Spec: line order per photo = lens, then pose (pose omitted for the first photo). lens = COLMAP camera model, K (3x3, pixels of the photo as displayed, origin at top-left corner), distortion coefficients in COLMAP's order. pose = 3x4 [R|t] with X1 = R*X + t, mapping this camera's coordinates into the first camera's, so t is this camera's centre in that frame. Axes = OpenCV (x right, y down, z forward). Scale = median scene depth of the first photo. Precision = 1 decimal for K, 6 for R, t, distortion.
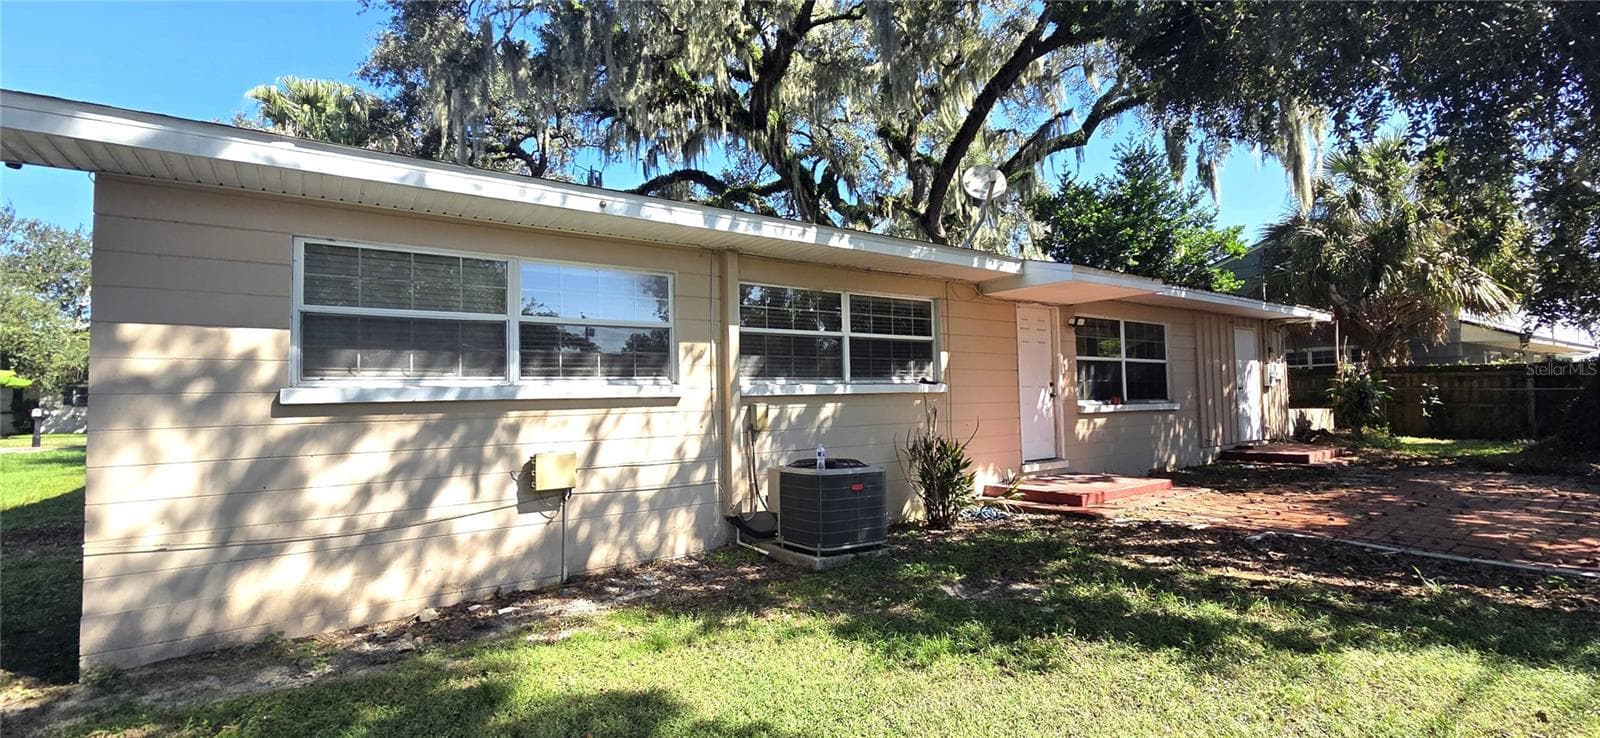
lens RADIAL K [[658.1, 0, 797.2], [0, 658.1, 370.2], [0, 0, 1]] dist [0.009760, 0.002941]
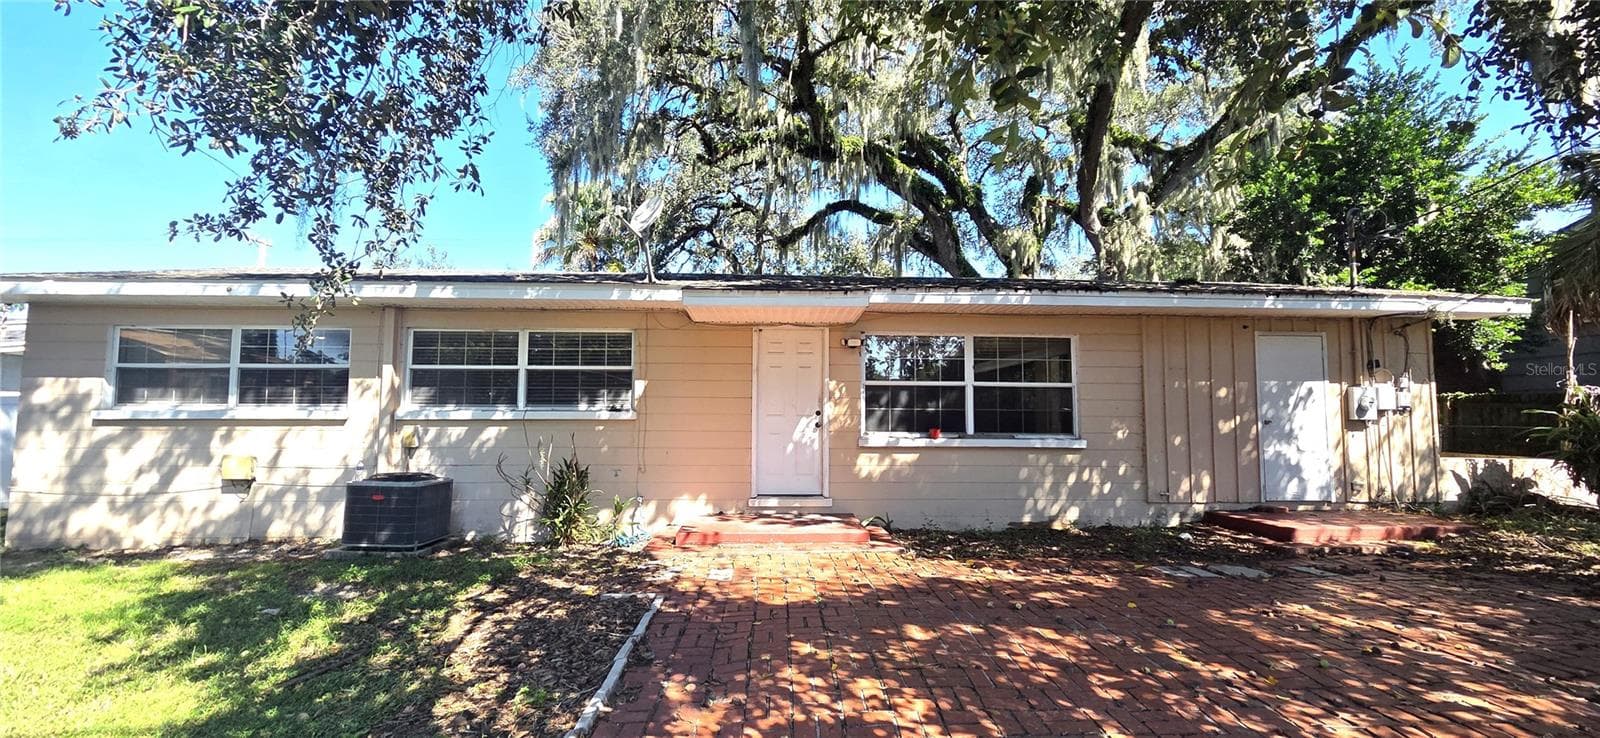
lens RADIAL K [[658.1, 0, 805.5], [0, 658.1, 378.5], [0, 0, 1]] dist [0.009760, 0.002941]
pose [[0.846716, -0.014307, -0.531852, 1.441982], [0.003750, 0.999774, -0.020924, -0.012138], [0.532031, 0.015722, 0.846579, 0.379478]]
